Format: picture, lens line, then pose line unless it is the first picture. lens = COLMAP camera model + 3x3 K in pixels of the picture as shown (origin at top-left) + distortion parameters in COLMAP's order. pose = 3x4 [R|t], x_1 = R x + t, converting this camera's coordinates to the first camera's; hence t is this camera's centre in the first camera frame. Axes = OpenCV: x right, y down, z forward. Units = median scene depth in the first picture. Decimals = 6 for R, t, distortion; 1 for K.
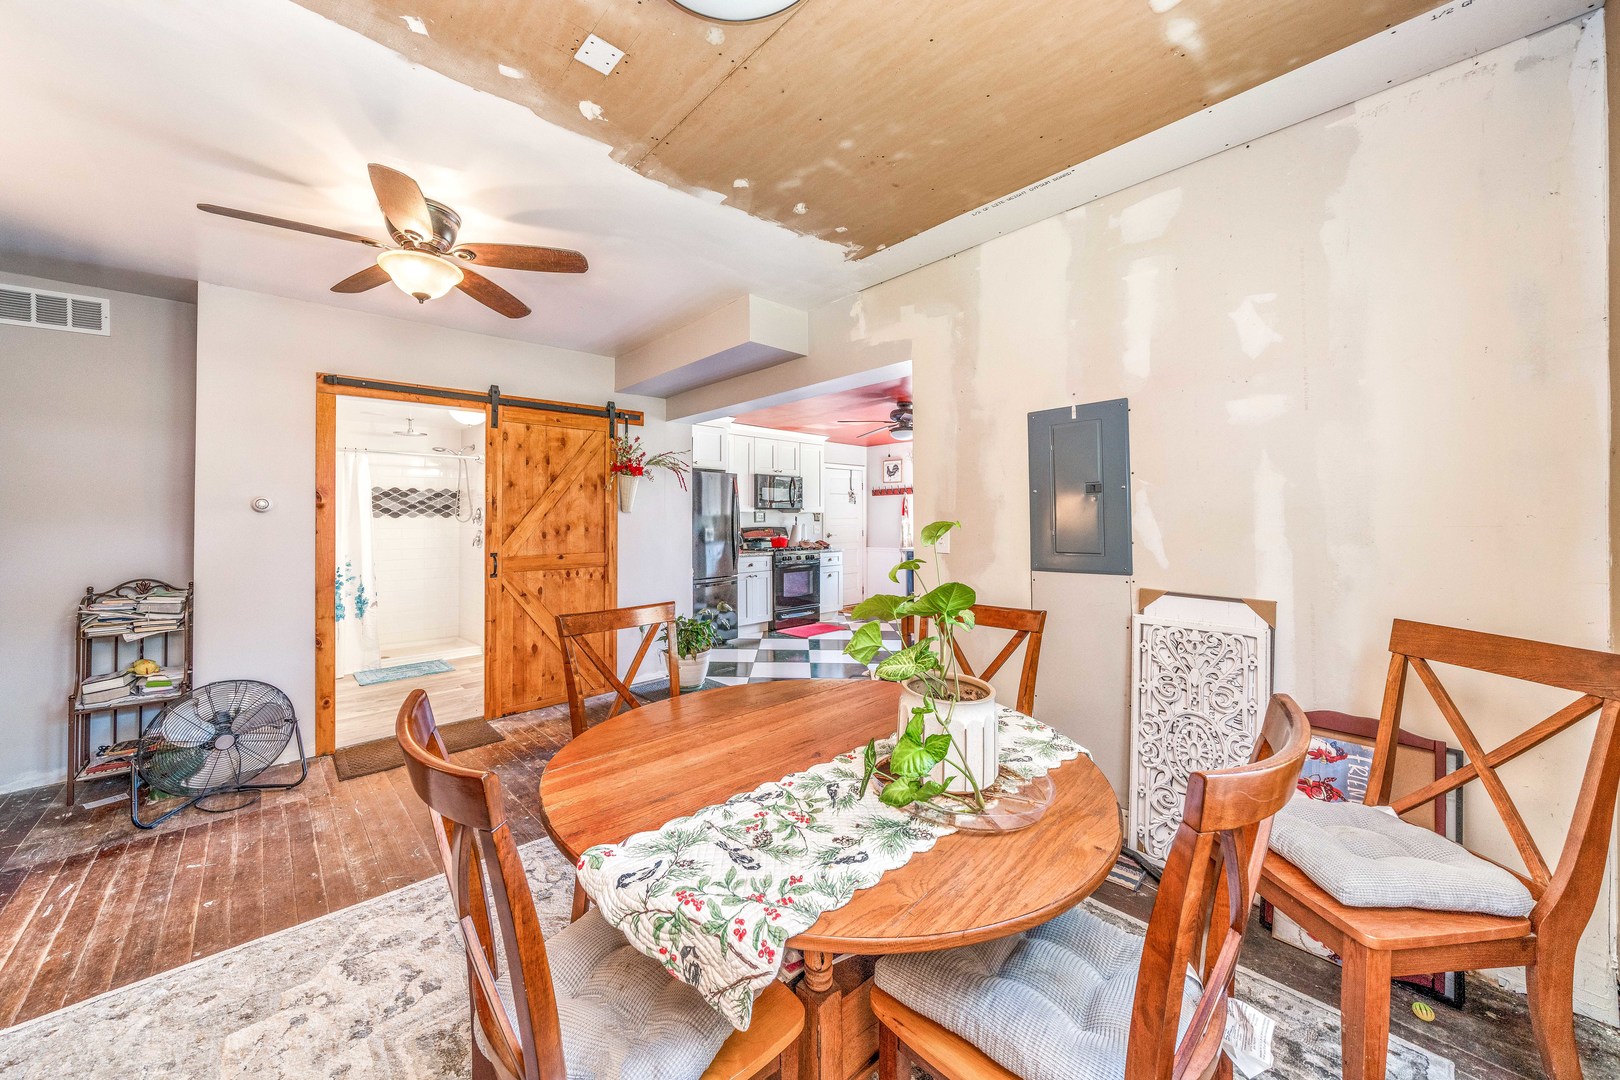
lens RADIAL K [[564.7, 0, 774.7], [0, 564.7, 512.1], [0, 0, 1]] dist [0.000551, 0.000025]
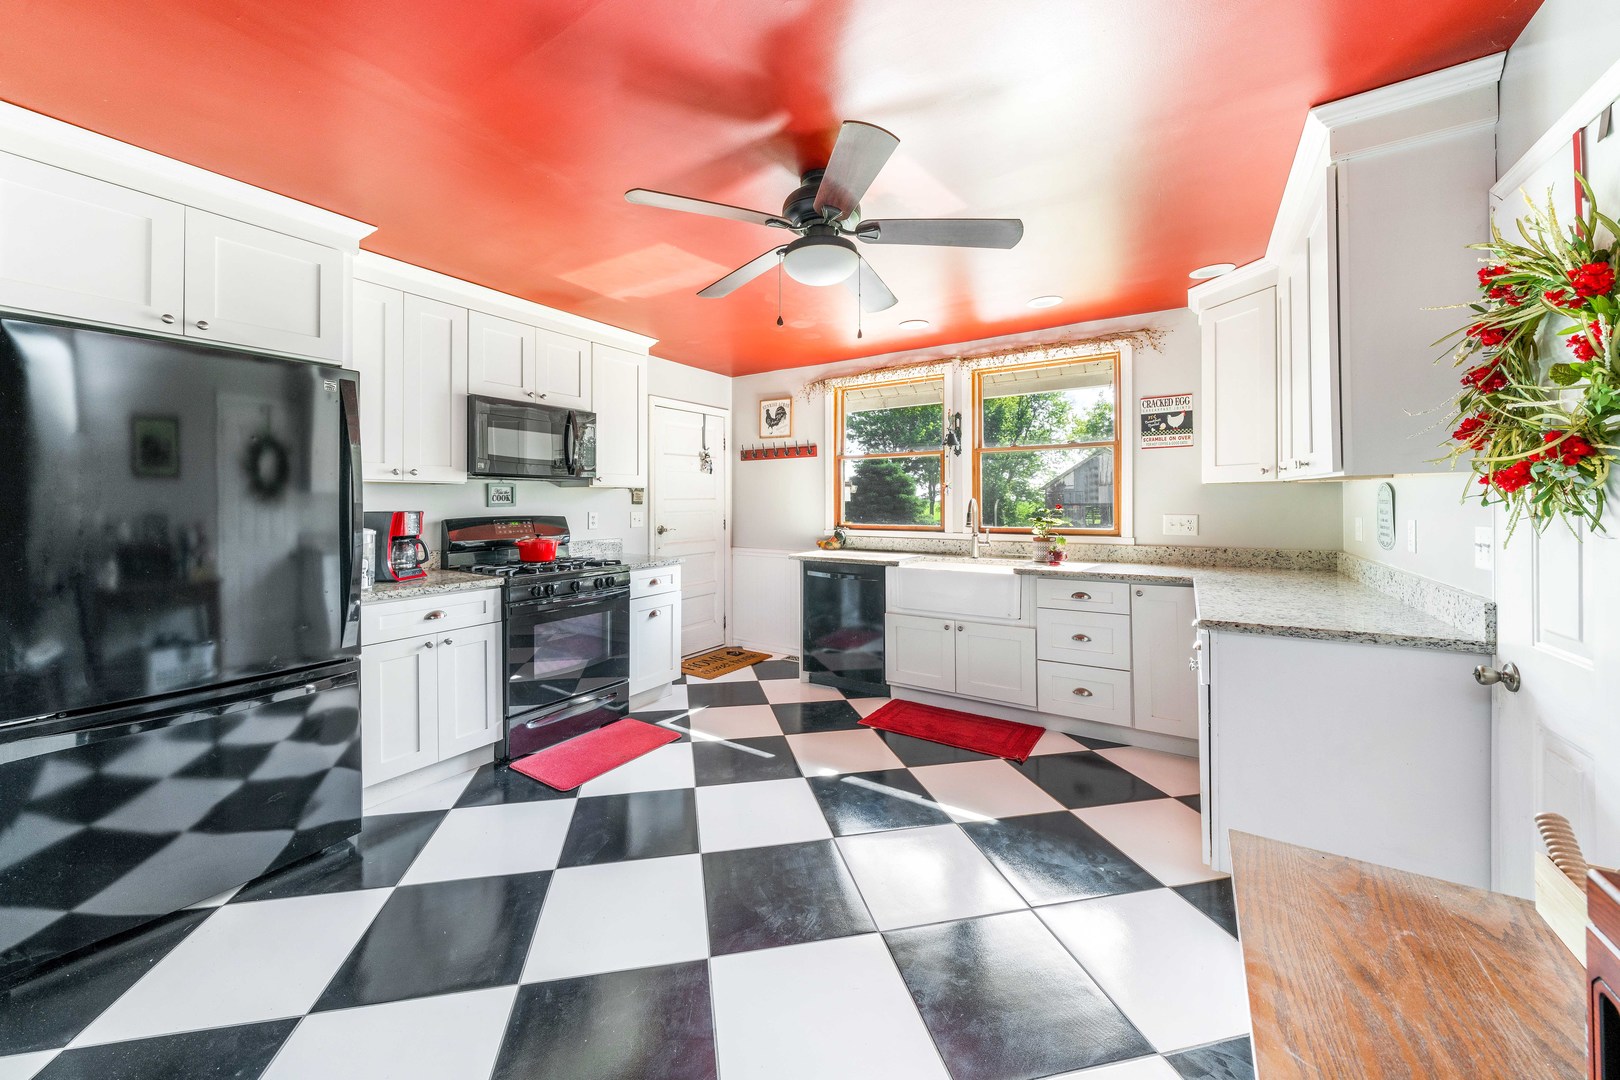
lens RADIAL K [[564.7, 0, 802.6], [0, 564.7, 500.4], [0, 0, 1]] dist [0.000551, 0.000025]
pose [[0.963224, 0.000652, 0.268699, 0.092099], [-0.003744, 0.999933, 0.010994, 0.007240], [-0.268673, -0.011596, 0.963162, 0.499955]]
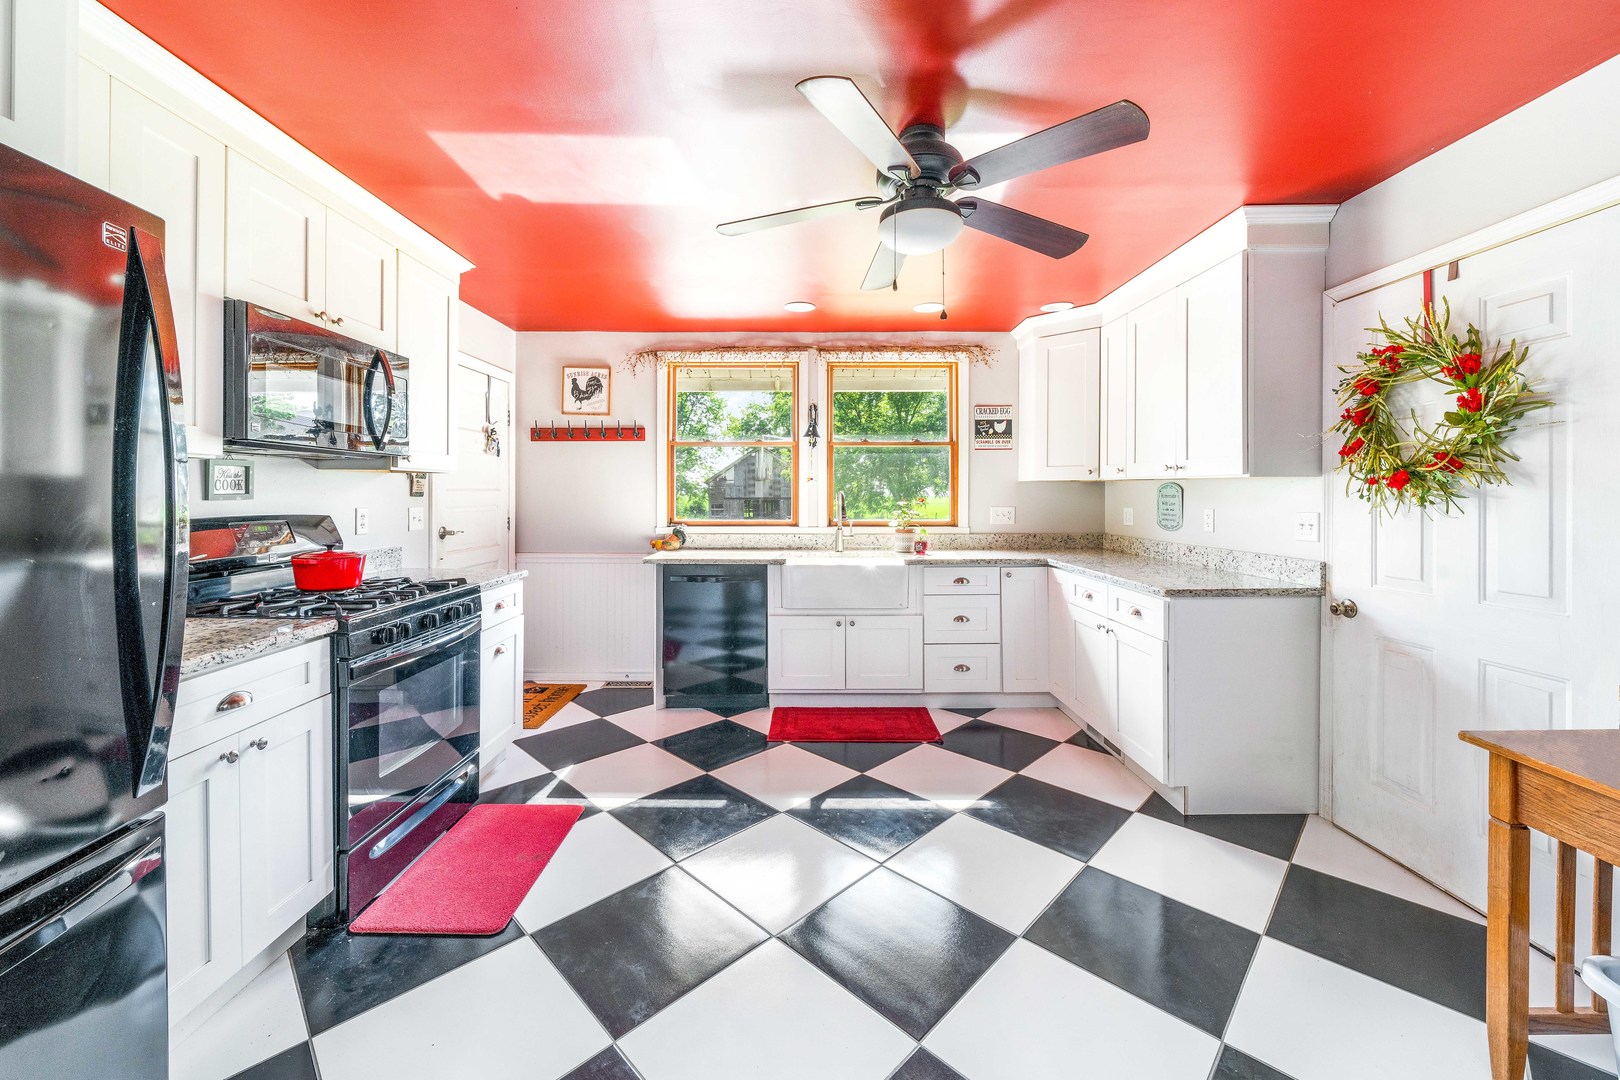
lens RADIAL K [[603.4, 0, 779.3], [0, 603.4, 497.1], [0, 0, 1]] dist [0.000664, -0.000076]
pose [[0.669608, 0.001962, 0.742712, -0.065552], [-0.014319, 0.999845, 0.010268, 0.010563], [-0.742577, -0.017510, 0.669532, 0.631872]]
